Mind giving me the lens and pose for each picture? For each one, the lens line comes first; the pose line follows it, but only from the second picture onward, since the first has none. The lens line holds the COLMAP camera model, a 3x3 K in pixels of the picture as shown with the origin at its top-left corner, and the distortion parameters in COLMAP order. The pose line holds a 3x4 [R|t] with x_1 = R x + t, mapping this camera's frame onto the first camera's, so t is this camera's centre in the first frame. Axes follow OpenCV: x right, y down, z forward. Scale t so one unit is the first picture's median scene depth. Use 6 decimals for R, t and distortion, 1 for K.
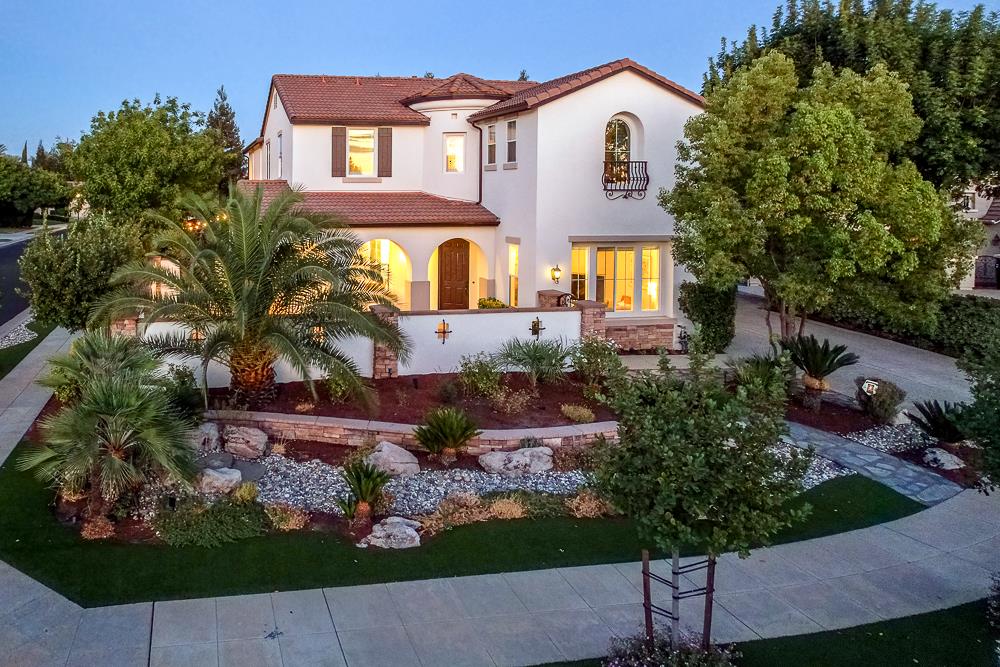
lens RADIAL K [[695.0, 0, 291.2], [0, 695.0, 201.6], [0, 0, 1]] dist [-0.025699, -0.000965]
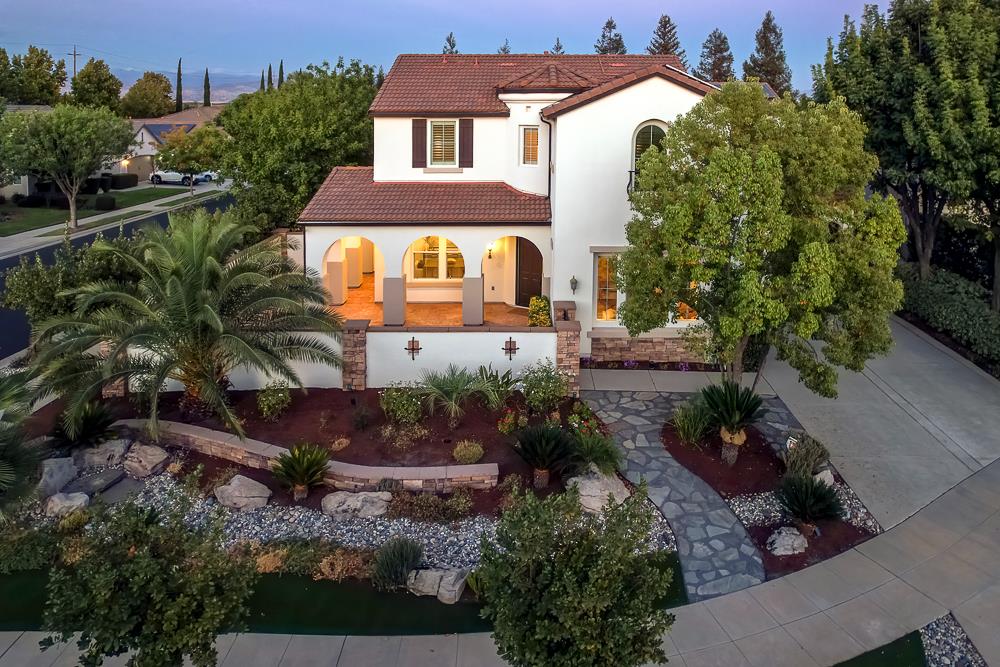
lens RADIAL K [[703.8, 0, 530.2], [0, 703.8, 144.3], [0, 0, 1]] dist [-0.023503, -0.000497]
pose [[0.990080, 0.009975, -0.140154, 0.384747], [-0.004280, 0.999155, 0.040878, -0.115617], [0.140443, -0.039873, 0.989286, -0.002033]]
